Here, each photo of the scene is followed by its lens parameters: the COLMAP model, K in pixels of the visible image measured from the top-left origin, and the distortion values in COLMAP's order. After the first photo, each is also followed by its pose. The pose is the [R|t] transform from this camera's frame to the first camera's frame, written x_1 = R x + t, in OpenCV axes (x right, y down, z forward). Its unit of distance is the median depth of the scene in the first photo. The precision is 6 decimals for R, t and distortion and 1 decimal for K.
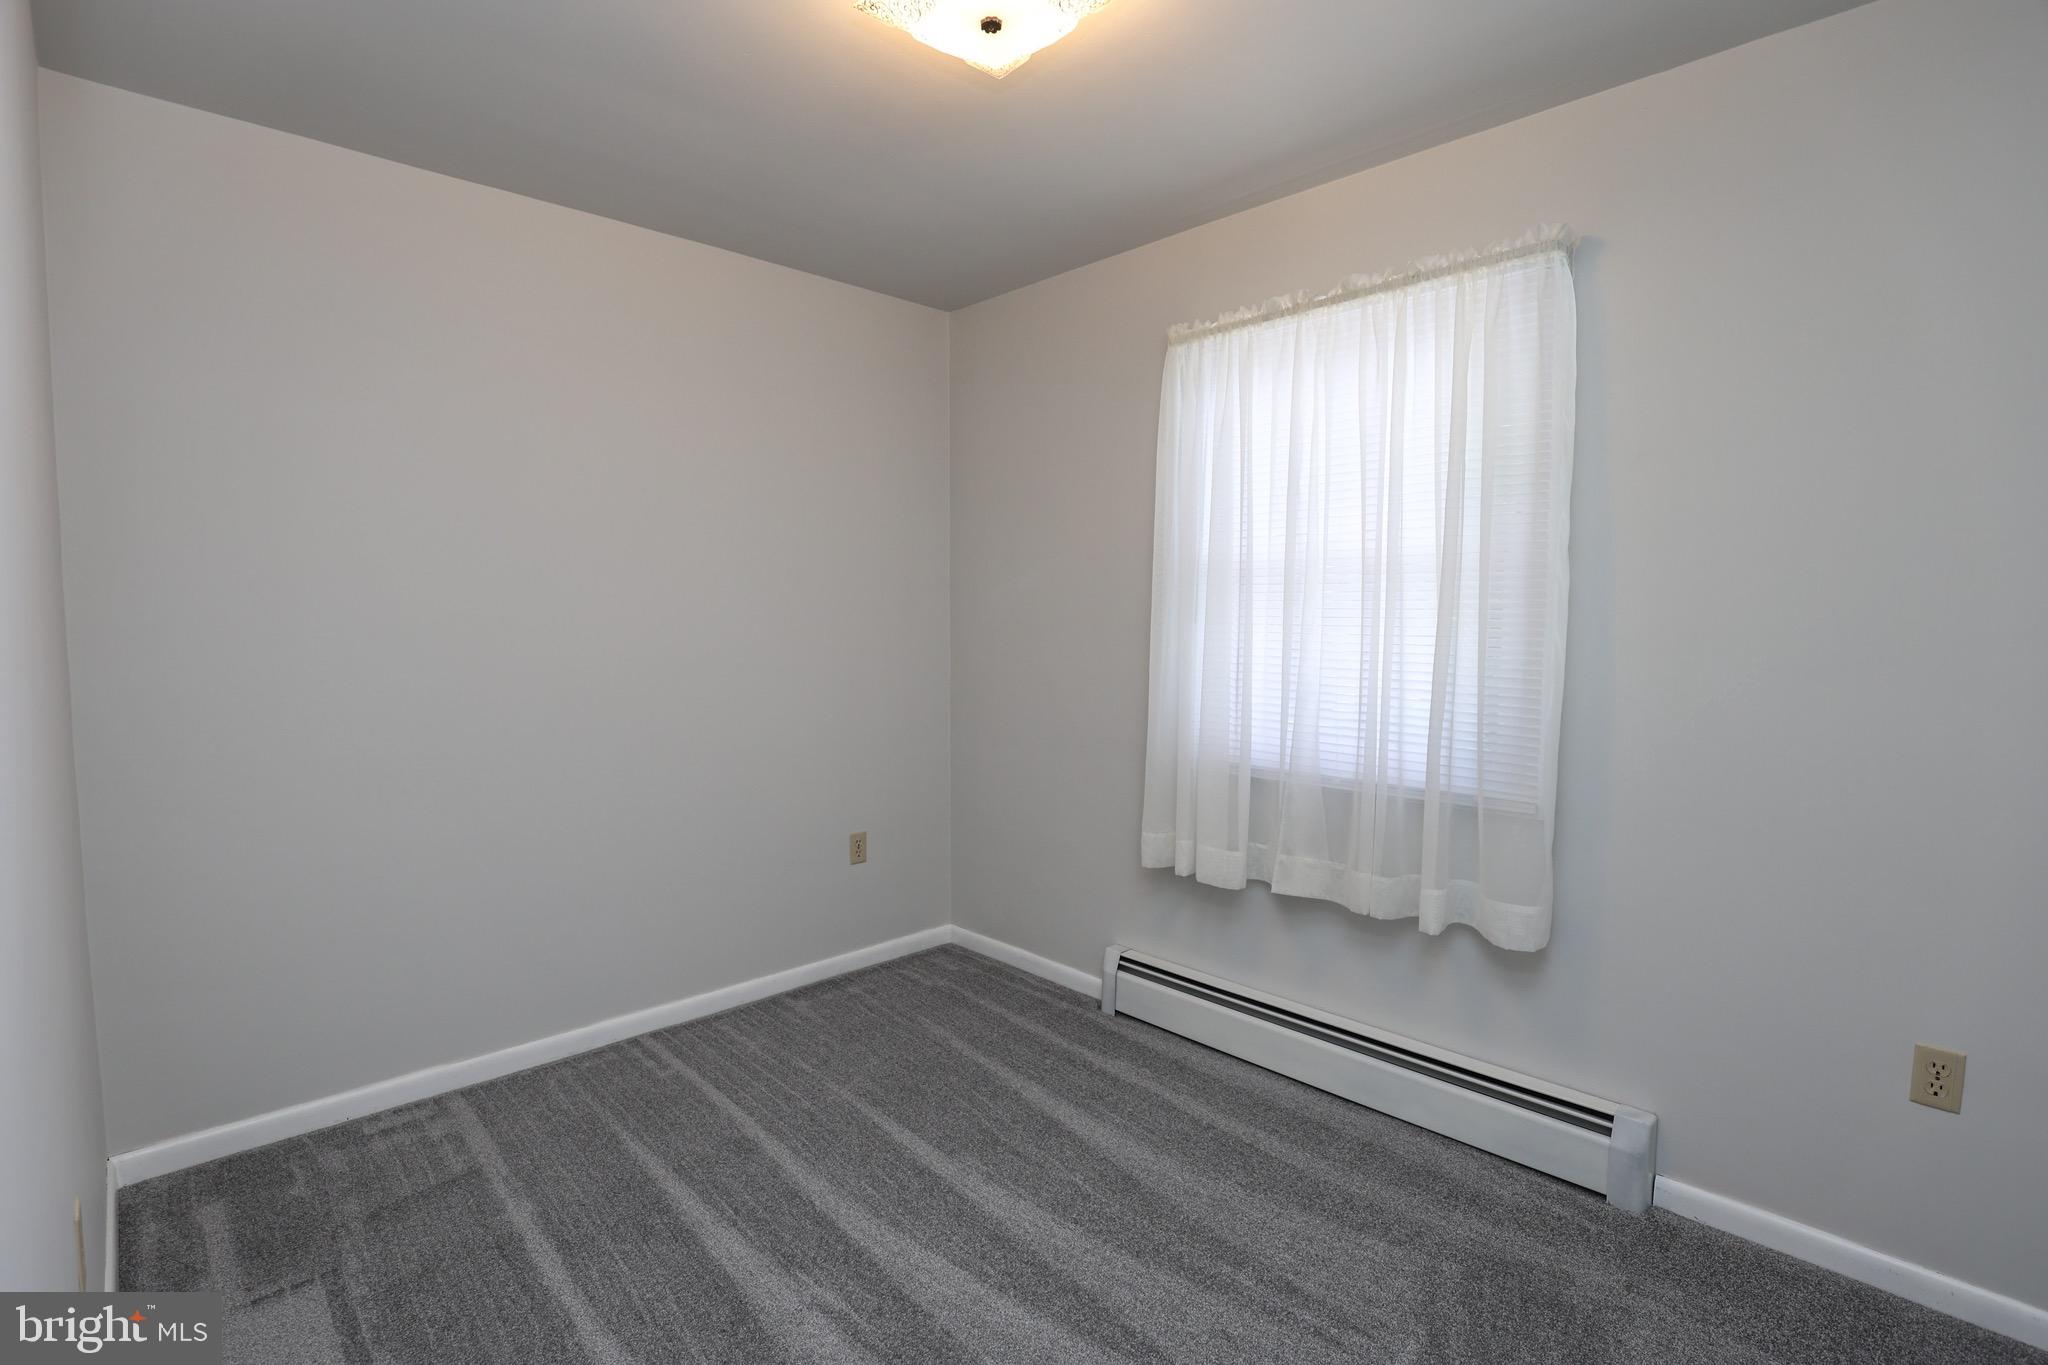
lens RADIAL K [[973.7, 0, 1093.5], [0, 973.7, 692.7], [0, 0, 1]] dist [-0.032042, 0.006793]
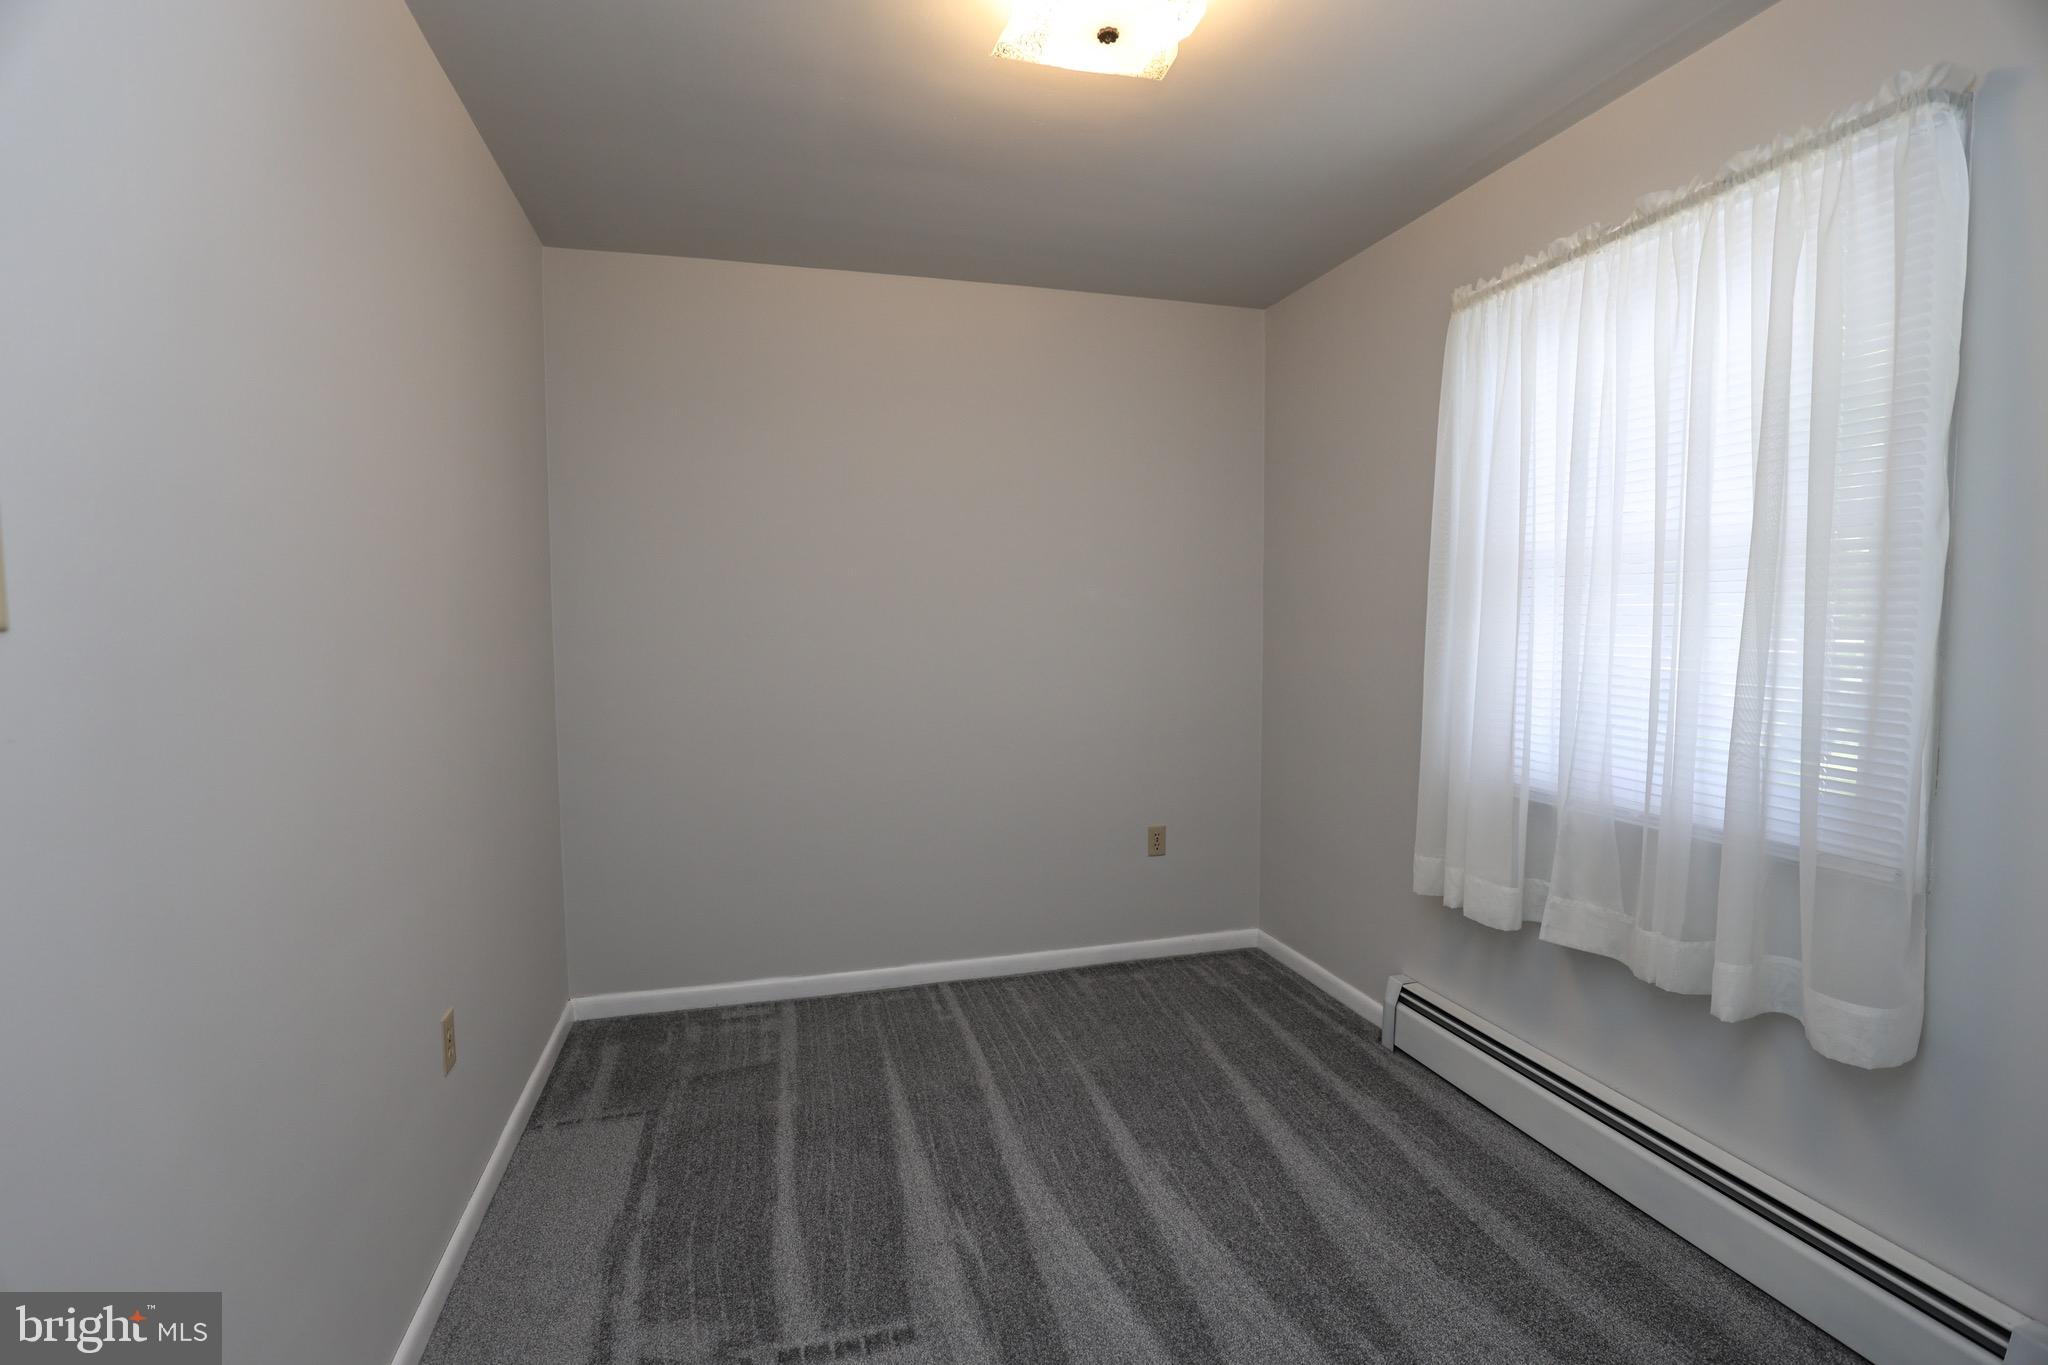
lens RADIAL K [[973.7, 0, 1069.4], [0, 973.7, 691.6], [0, 0, 1]] dist [-0.032042, 0.006793]
pose [[0.874827, 0.029762, -0.483520, 0.247642], [-0.030697, 0.999511, 0.005984, -0.004074], [0.483461, 0.009608, 0.875313, 0.064759]]
